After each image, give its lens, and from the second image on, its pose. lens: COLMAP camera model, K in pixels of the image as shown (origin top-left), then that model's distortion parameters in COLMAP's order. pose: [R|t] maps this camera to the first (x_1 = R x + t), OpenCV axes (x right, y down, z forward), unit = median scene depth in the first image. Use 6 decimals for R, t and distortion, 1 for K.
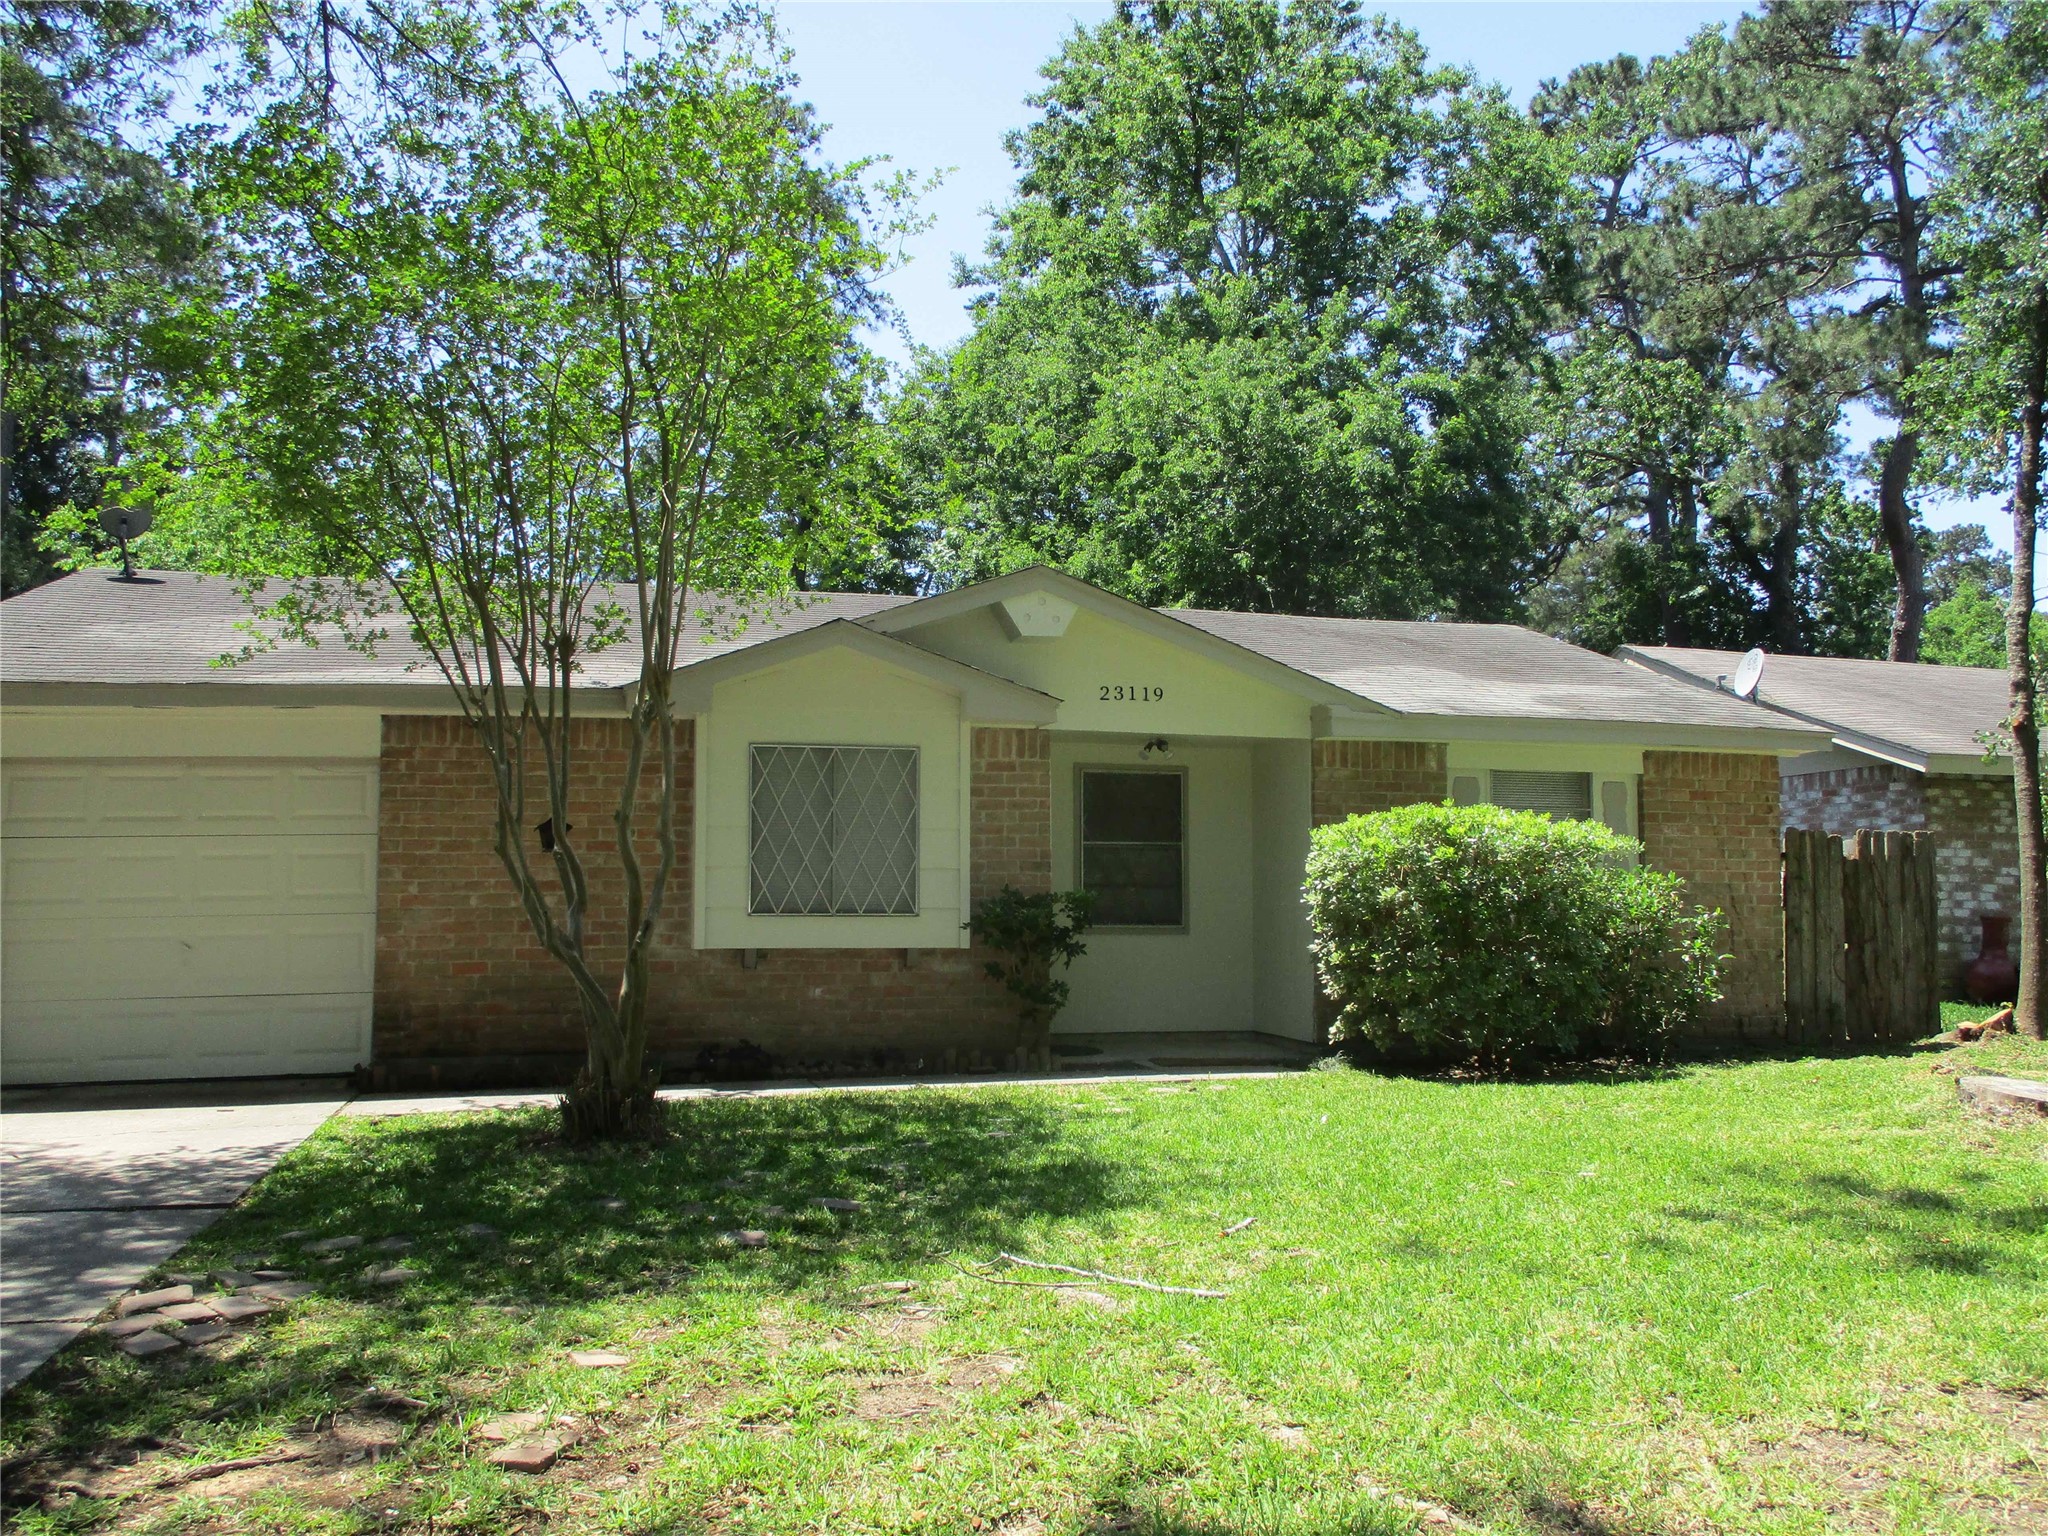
lens RADIAL K [[1700.1, 0, 1024.2], [0, 1700.1, 736.9], [0, 0, 1]] dist [-0.031518, -0.003677]
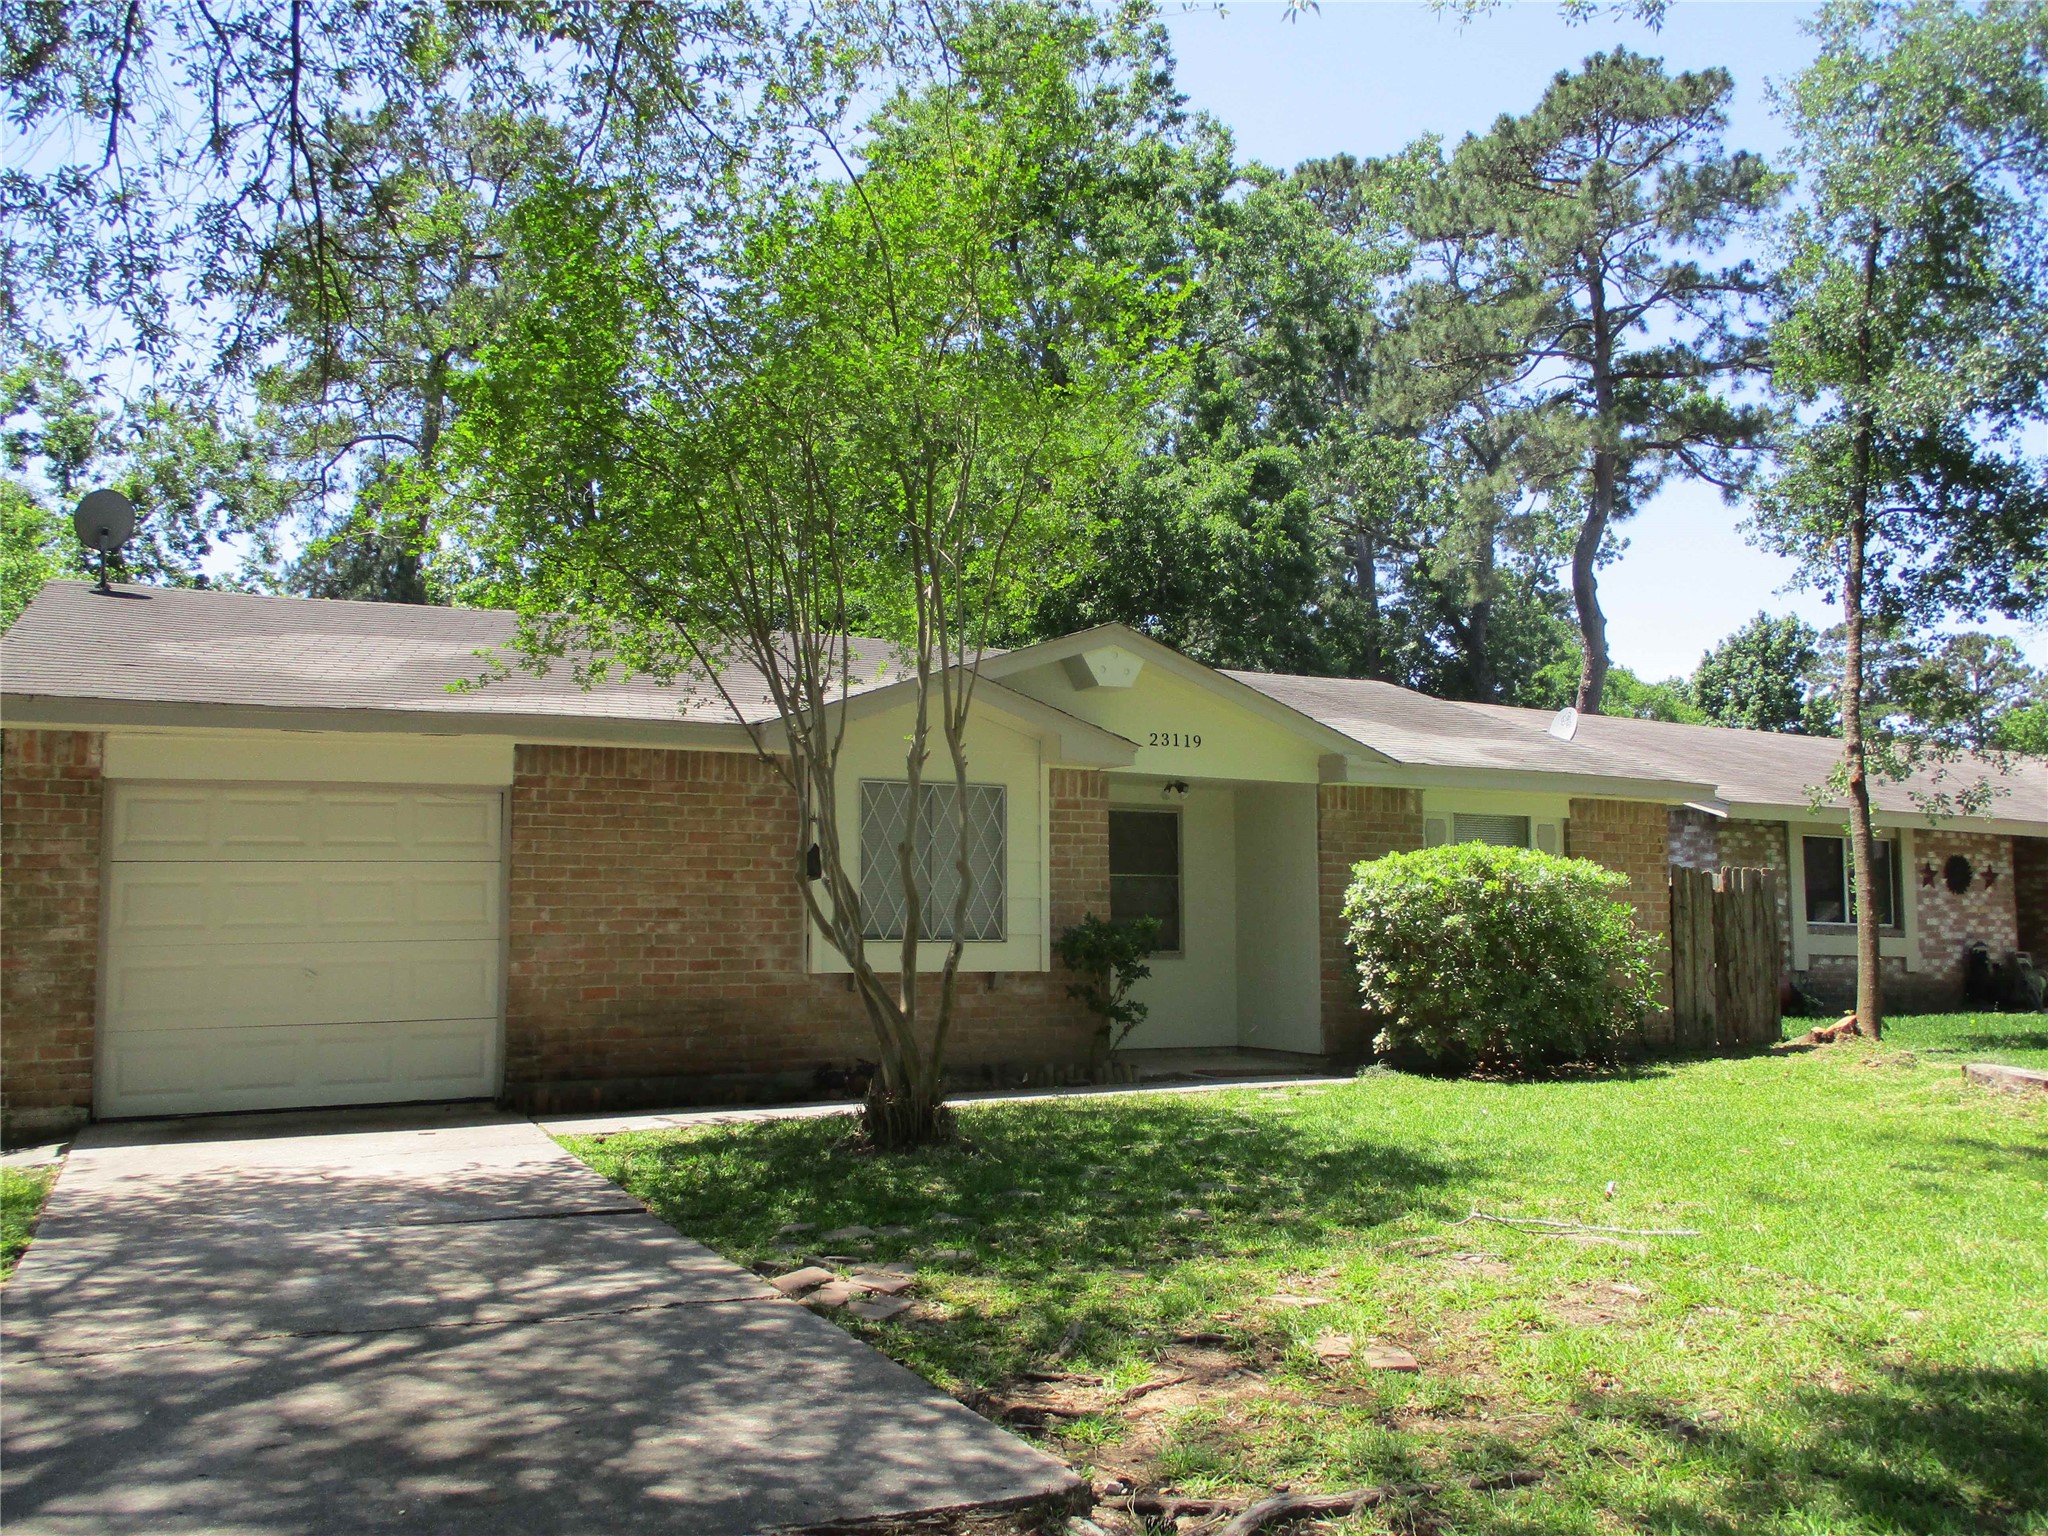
lens RADIAL K [[1704.7, 0, 1027.3], [0, 1704.7, 727.2], [0, 0, 1]] dist [-0.060911, 0.000760]
pose [[0.976110, 0.025200, 0.215812, -0.284344], [-0.019793, 0.999435, -0.027177, -0.001573], [-0.216375, 0.022257, 0.976057, -0.060261]]
